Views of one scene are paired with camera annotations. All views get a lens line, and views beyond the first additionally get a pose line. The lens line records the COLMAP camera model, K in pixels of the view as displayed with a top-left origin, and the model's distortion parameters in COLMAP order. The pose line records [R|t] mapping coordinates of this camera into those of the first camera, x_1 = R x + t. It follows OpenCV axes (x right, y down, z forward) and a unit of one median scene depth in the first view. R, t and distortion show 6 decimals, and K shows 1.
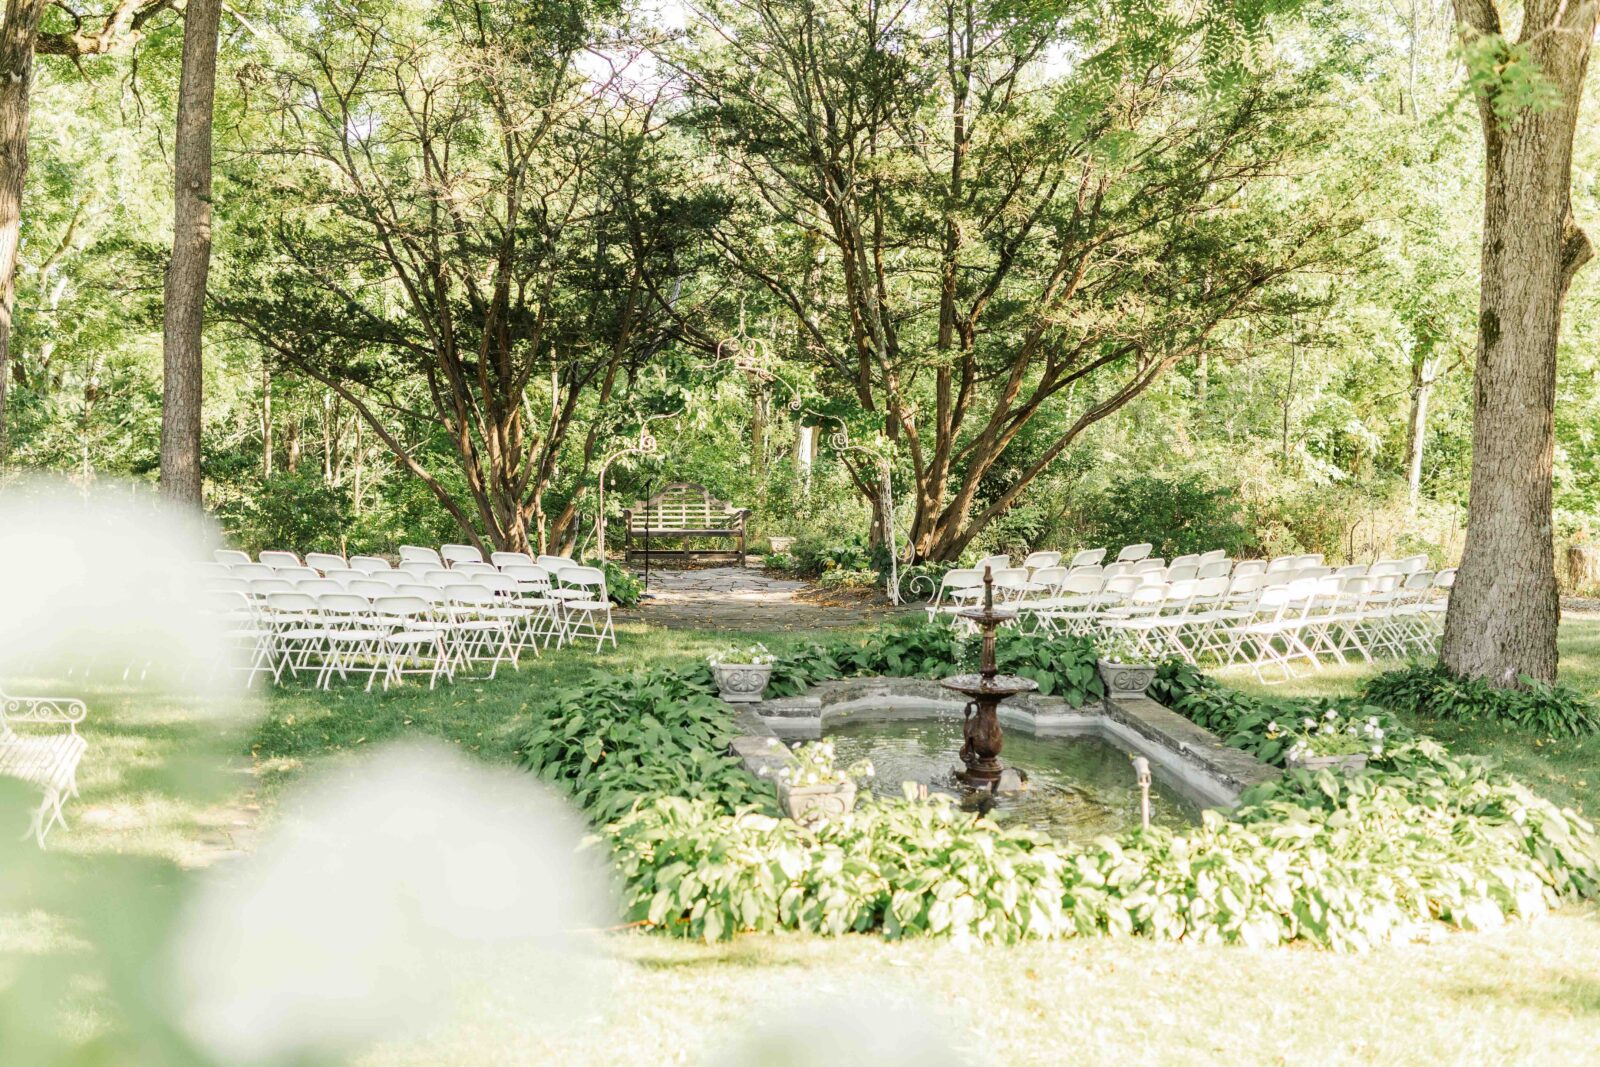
lens RADIAL K [[2433.7, 0, 837.5], [0, 2433.7, 533.6], [0, 0, 1]] dist [-0.024088, 0.047138]
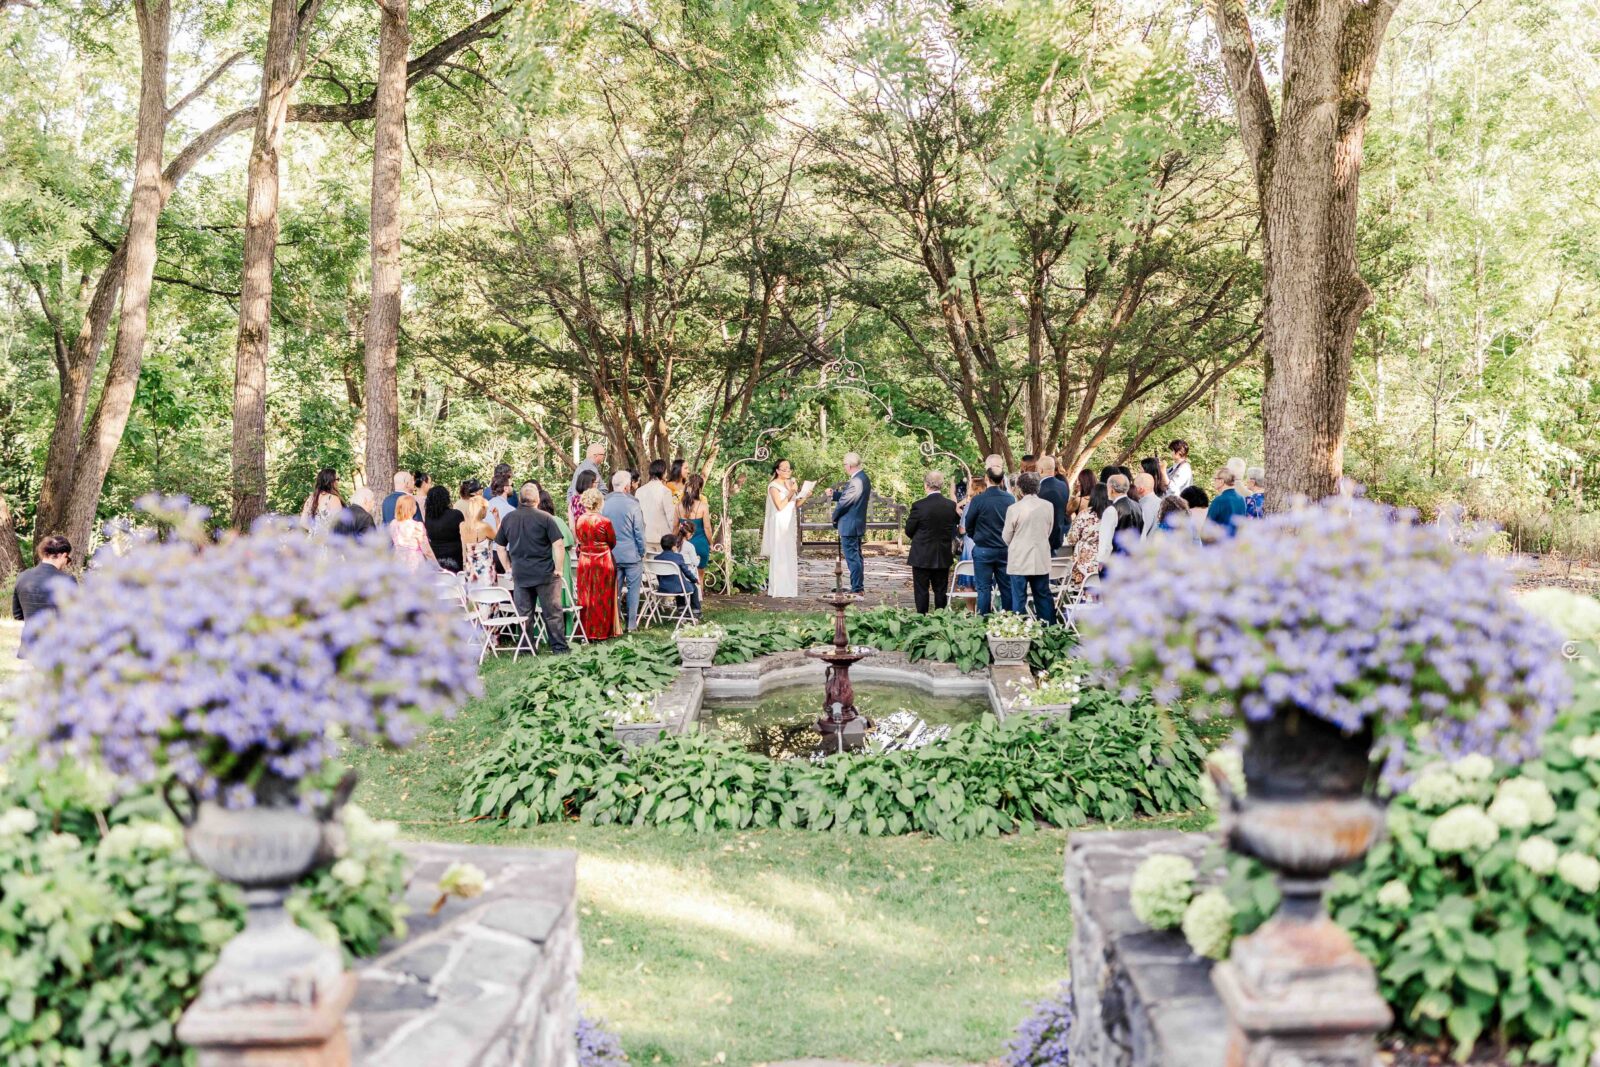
lens RADIAL K [[2433.7, 0, 837.5], [0, 2433.7, 533.6], [0, 0, 1]] dist [-0.024088, 0.047138]
pose [[0.985138, -0.007414, -0.171603, 0.248588], [0.008917, 0.999928, 0.007985, -0.010854], [0.171531, -0.009396, 0.985134, -0.249425]]
